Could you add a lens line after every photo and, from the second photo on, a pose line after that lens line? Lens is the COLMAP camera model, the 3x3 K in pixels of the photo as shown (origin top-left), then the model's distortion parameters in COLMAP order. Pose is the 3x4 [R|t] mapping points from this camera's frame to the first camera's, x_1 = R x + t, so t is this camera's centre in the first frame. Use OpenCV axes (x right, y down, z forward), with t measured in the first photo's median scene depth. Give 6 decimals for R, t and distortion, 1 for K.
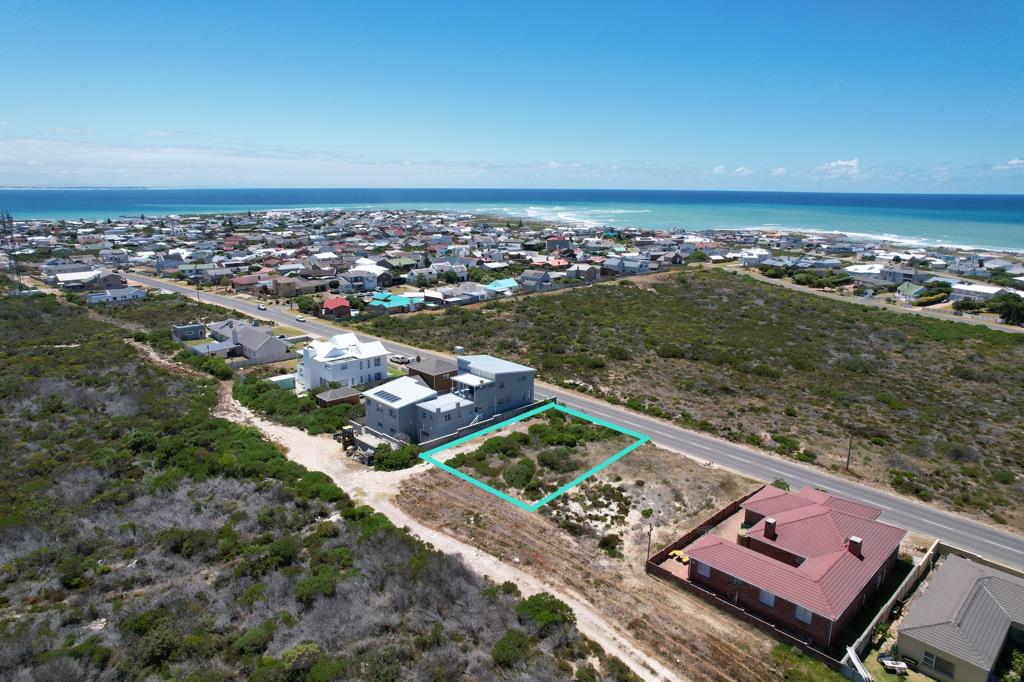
lens RADIAL K [[654.1, 0, 512.0], [0, 654.1, 341.0], [0, 0, 1]] dist [-0.070658, 0.061231]
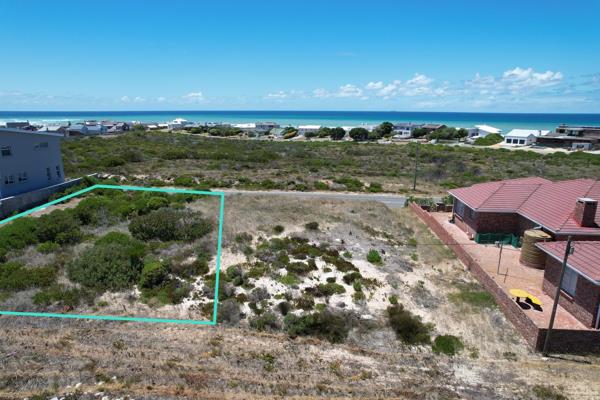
lens RADIAL K [[383.3, 0, 300.0], [0, 383.3, 200.0], [0, 0, 1]] dist [-0.070658, 0.061231]
pose [[0.748101, -0.157426, 0.644641, -0.049295], [0.155492, 0.985993, 0.060339, 0.154675], [-0.645110, 0.055097, 0.762101, 0.661346]]
